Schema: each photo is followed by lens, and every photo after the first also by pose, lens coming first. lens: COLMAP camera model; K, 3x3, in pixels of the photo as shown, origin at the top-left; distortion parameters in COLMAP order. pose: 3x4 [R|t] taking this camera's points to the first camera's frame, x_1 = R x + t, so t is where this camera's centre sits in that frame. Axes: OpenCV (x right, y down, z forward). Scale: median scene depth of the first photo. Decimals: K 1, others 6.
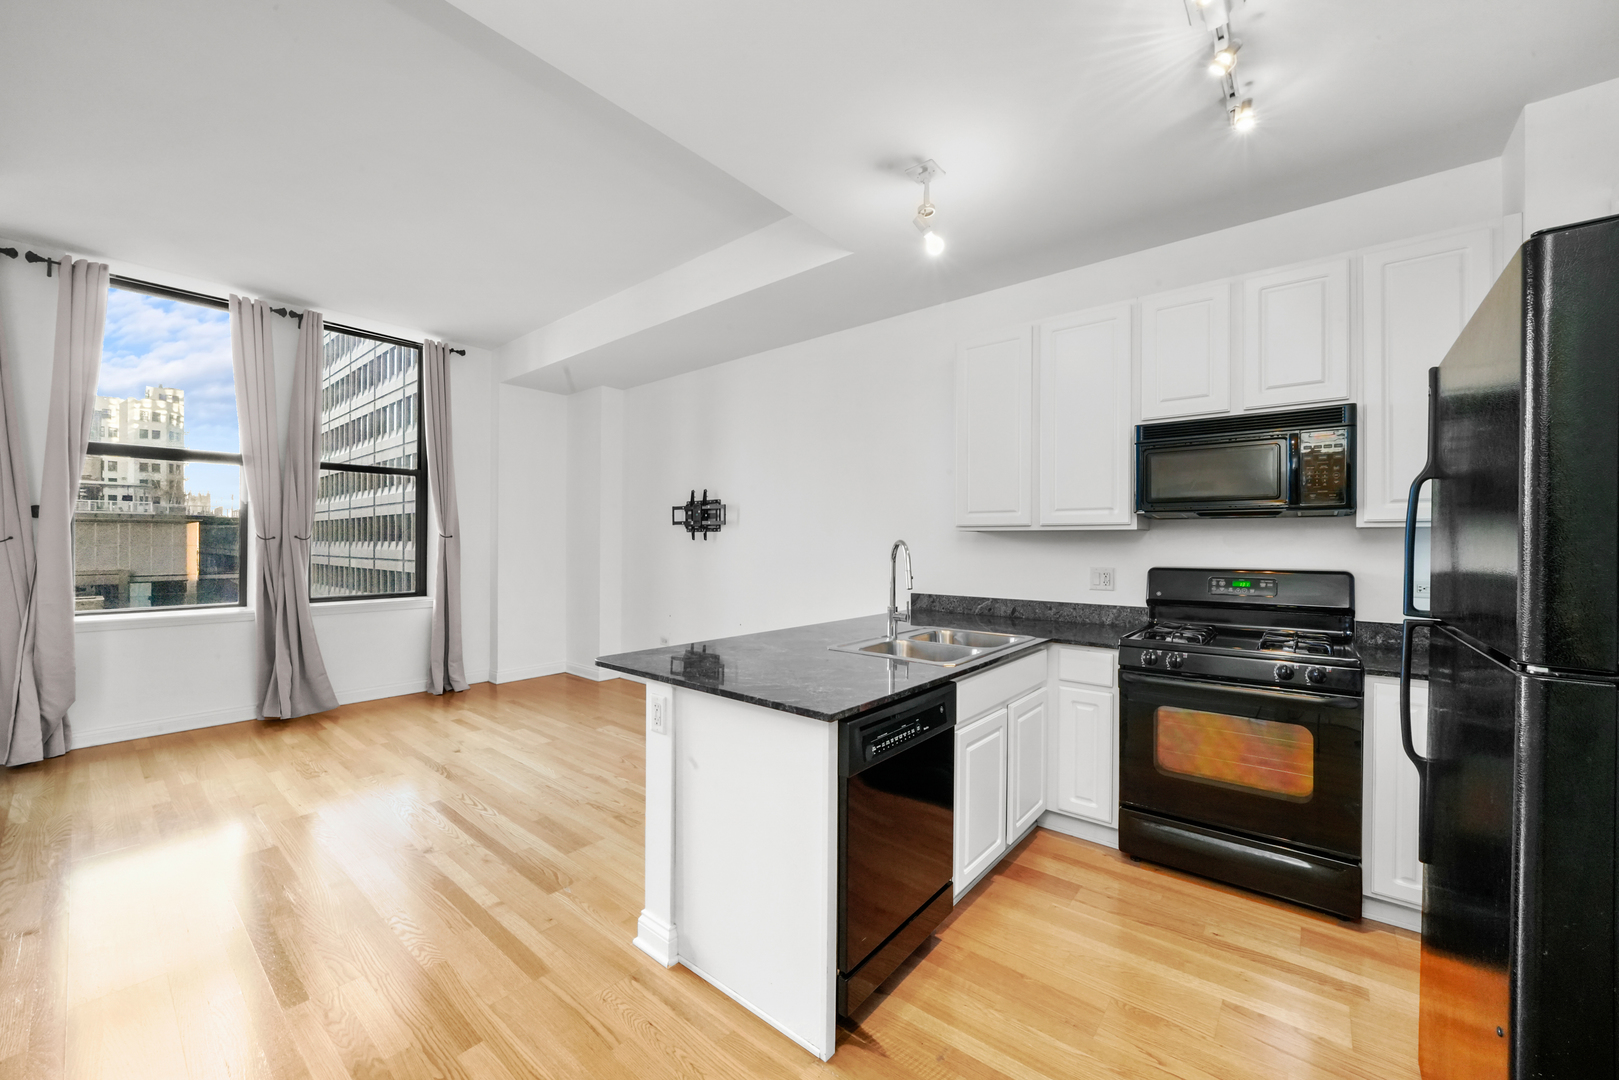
lens RADIAL K [[621.6, 0, 807.7], [0, 621.6, 541.4], [0, 0, 1]] dist [-0.011688, 0.000733]
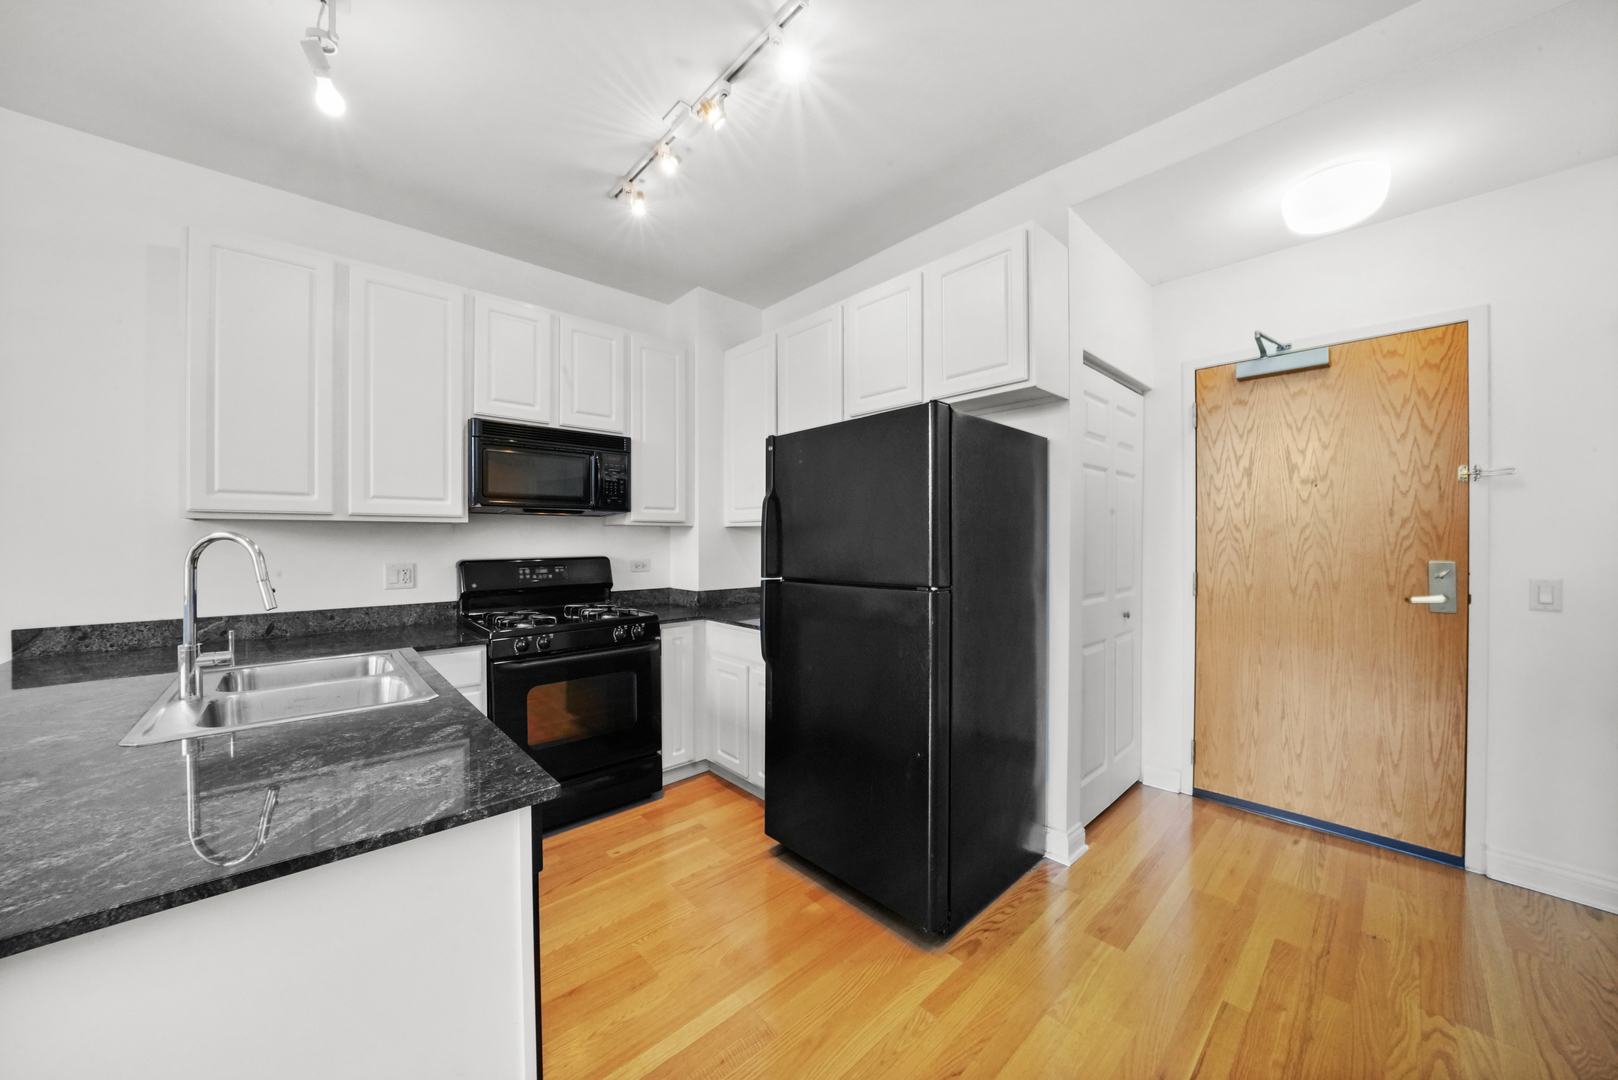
lens RADIAL K [[562.6, 0, 811.0], [0, 562.6, 539.9], [0, 0, 1]] dist [-0.013907, 0.000658]
pose [[0.134972, -0.008459, 0.990813, -0.254843], [0.000438, 0.999964, 0.008477, 0.001132], [-0.990849, -0.000710, 0.134971, 0.302373]]
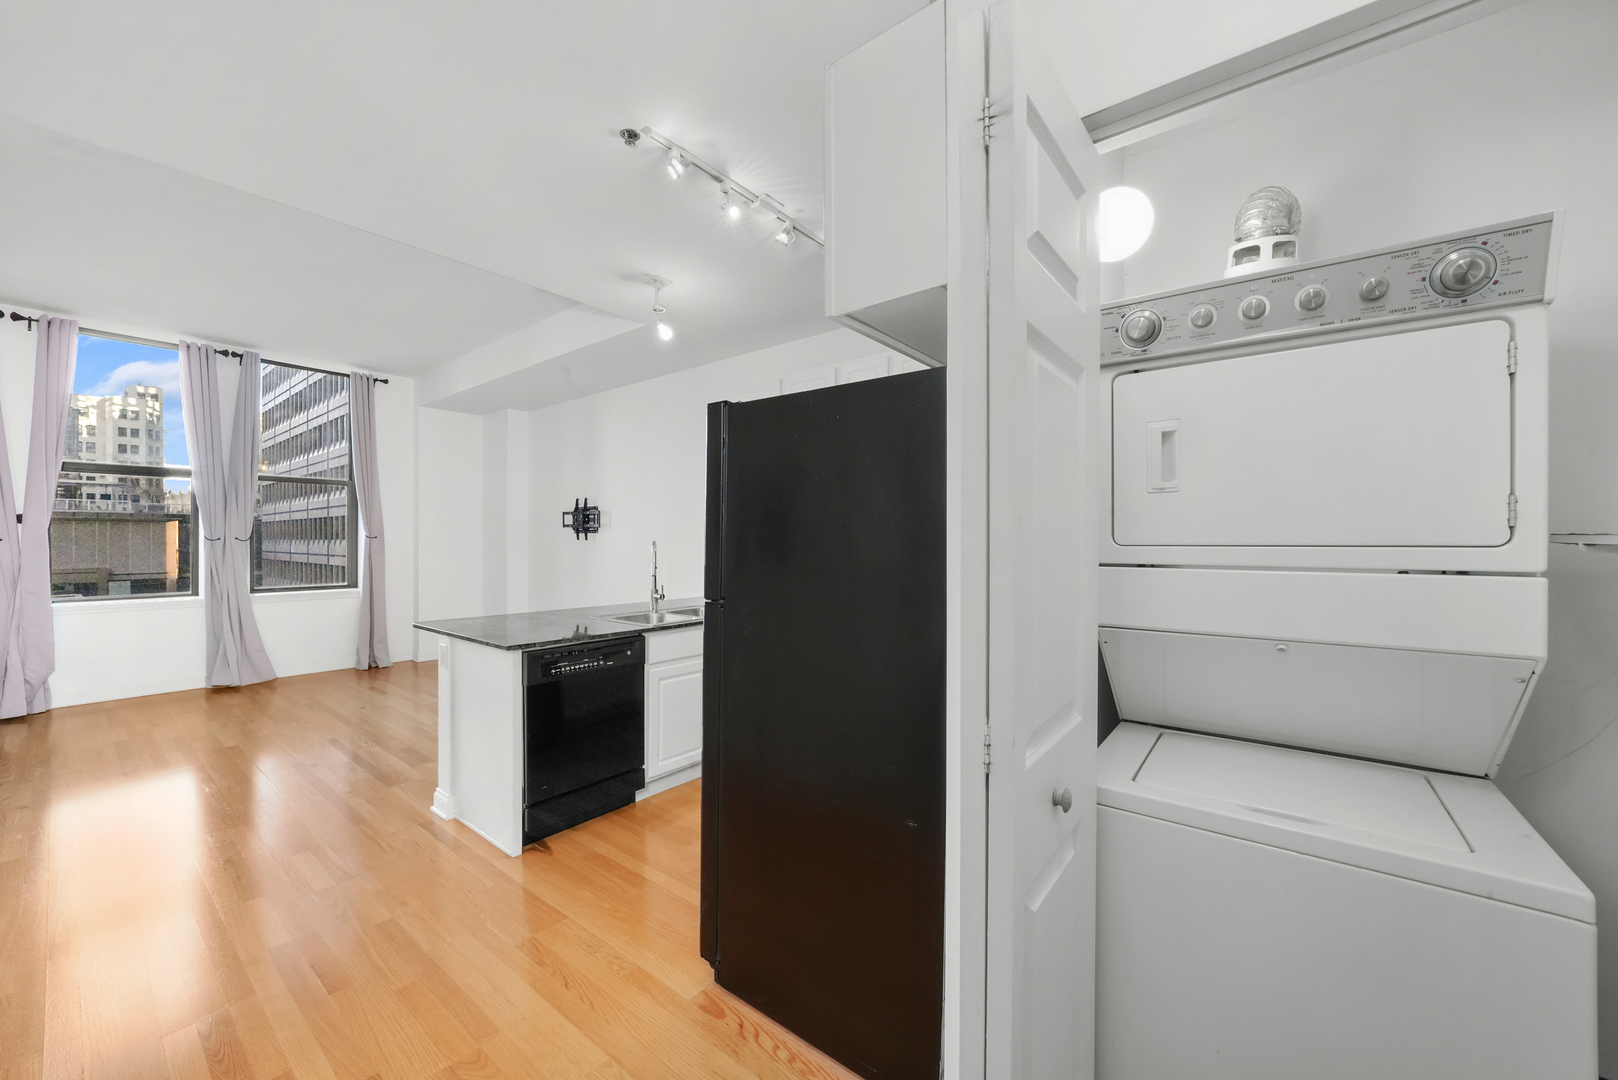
lens RADIAL K [[621.2, 0, 807.7], [0, 621.2, 544.0], [0, 0, 1]] dist [-0.011688, 0.000733]
pose [[0.999879, -0.000536, 0.015558, 0.391322], [0.000427, 0.999975, 0.006994, -0.004098], [-0.015561, -0.006986, 0.999855, -0.327082]]
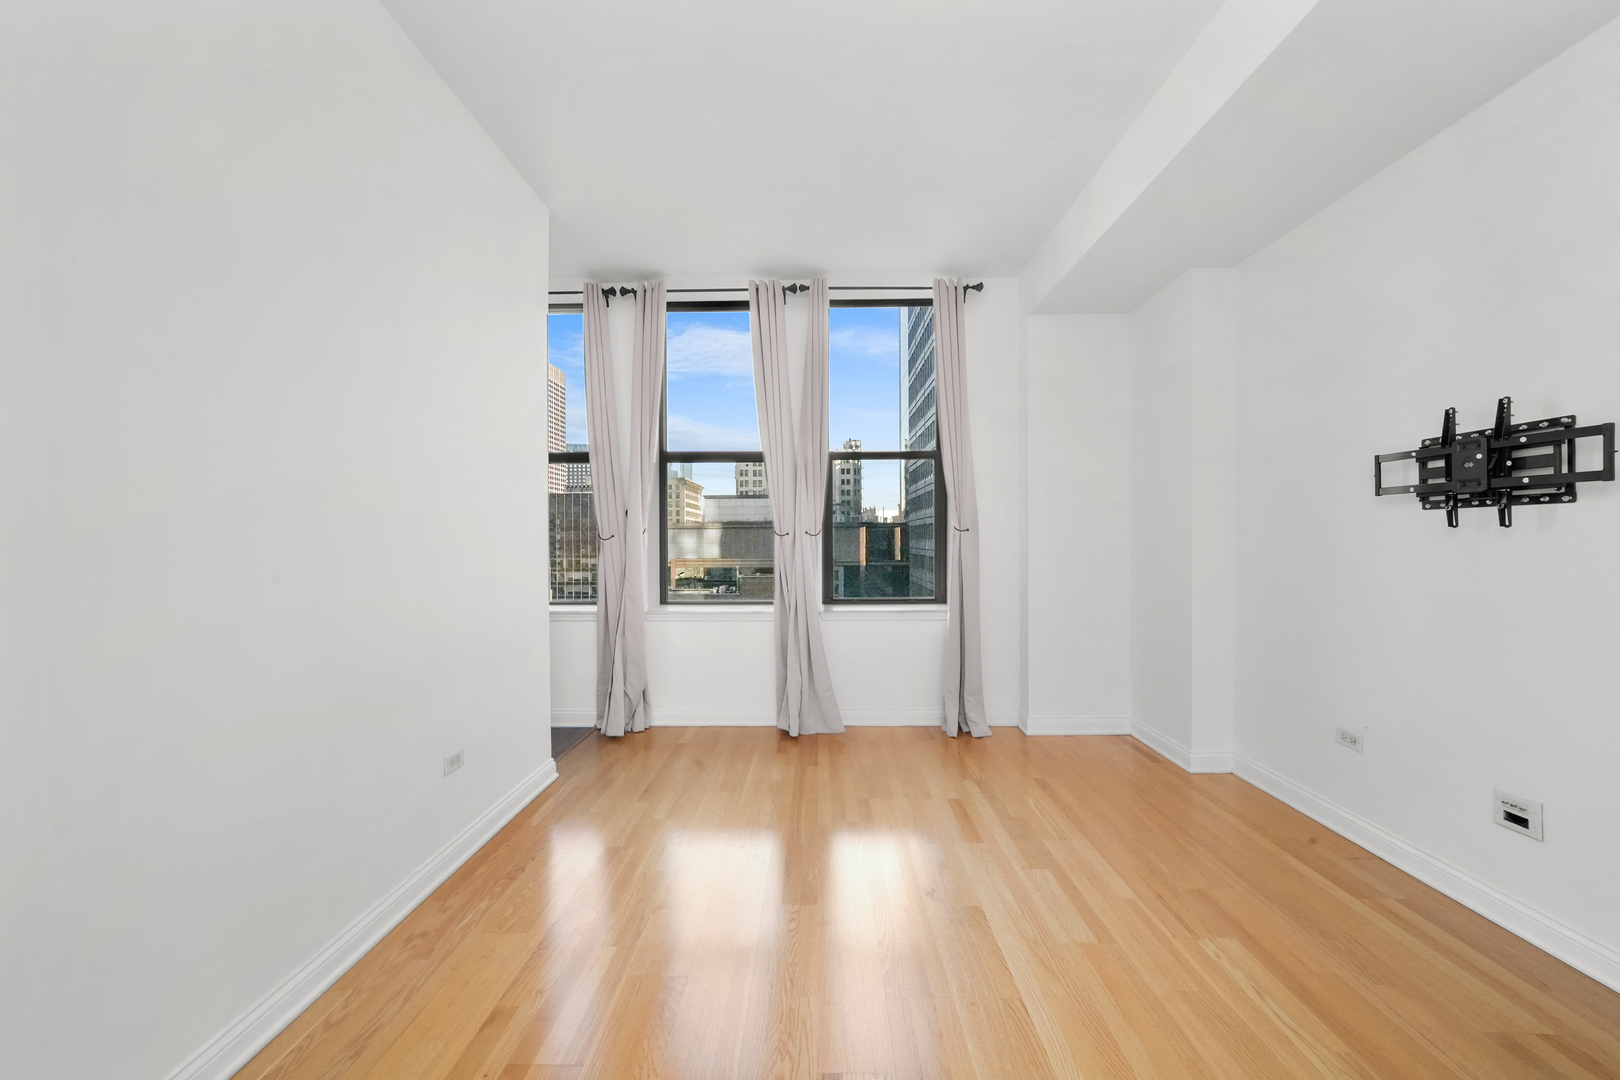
lens RADIAL K [[563.3, 0, 805.0], [0, 563.3, 539.6], [0, 0, 1]] dist [-0.013907, 0.000658]
pose [[0.623312, -0.004908, -0.781958, -0.269236], [0.007177, 0.999974, -0.000555, 0.004728], [0.781940, -0.005266, 0.623331, 0.697522]]
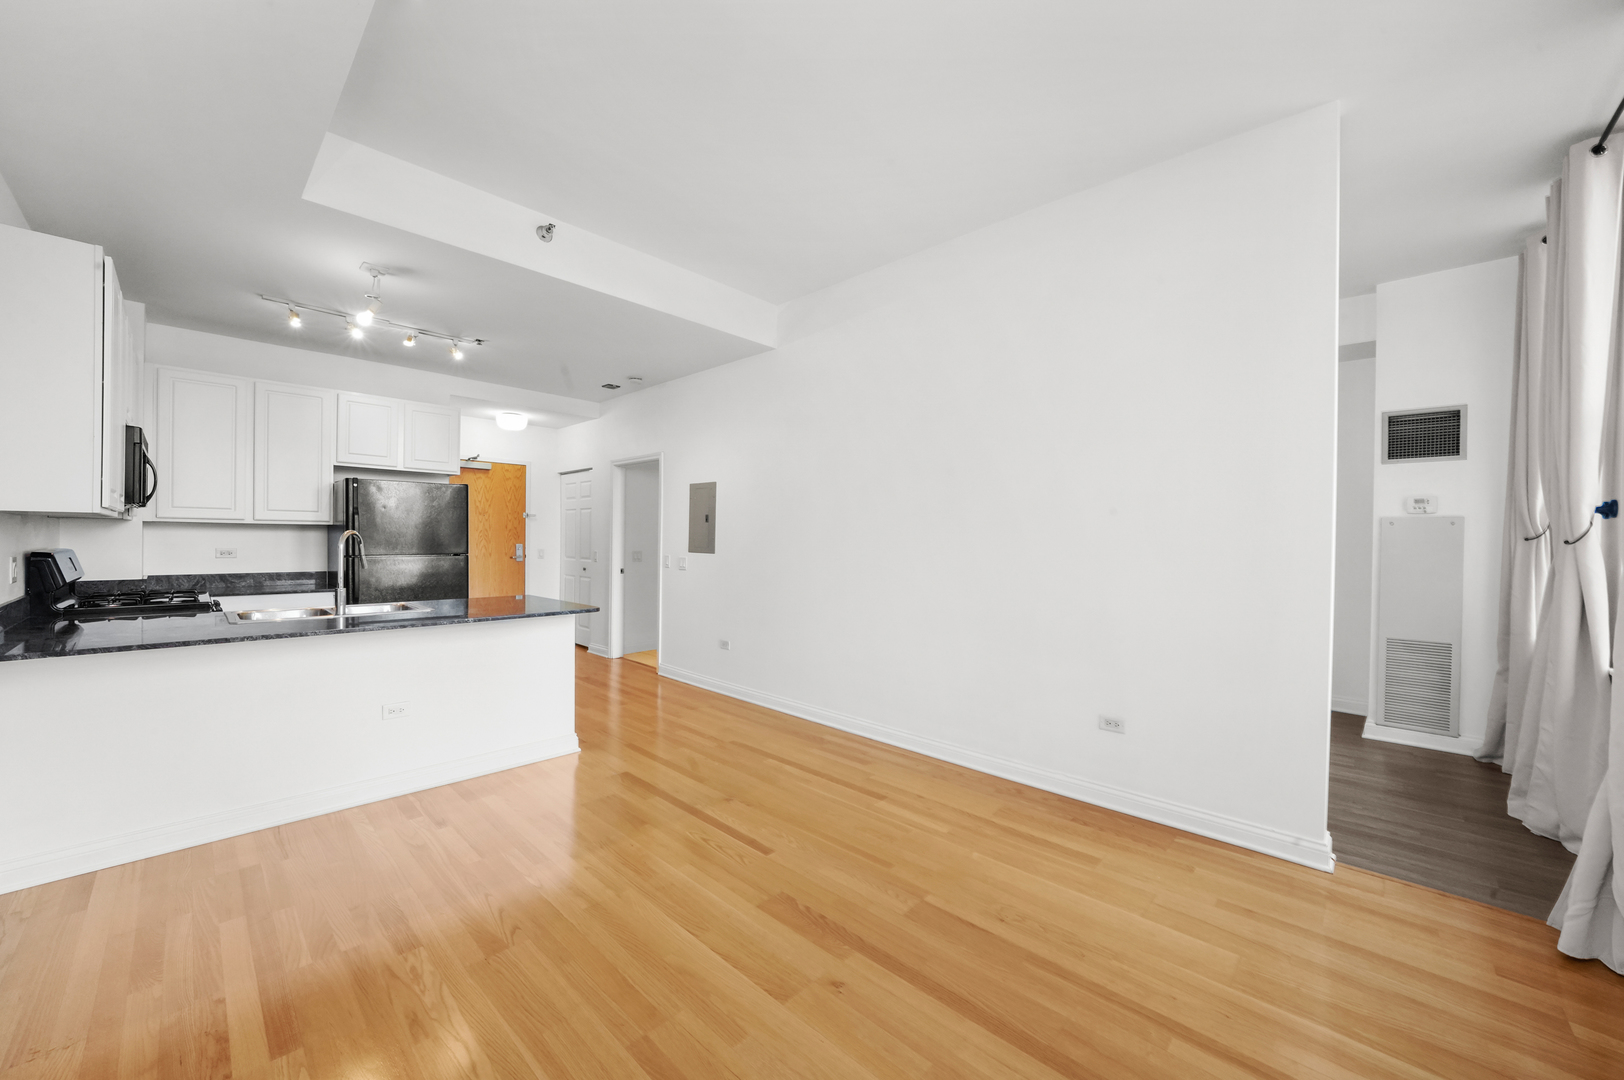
lens RADIAL K [[623.5, 0, 814.8], [0, 623.5, 544.4], [0, 0, 1]] dist [-0.011688, 0.000733]
pose [[-0.997609, -0.007766, 0.068675, -0.702654], [-0.006648, 0.999842, 0.016494, -0.009339], [-0.068792, 0.015998, -0.997503, 1.785407]]
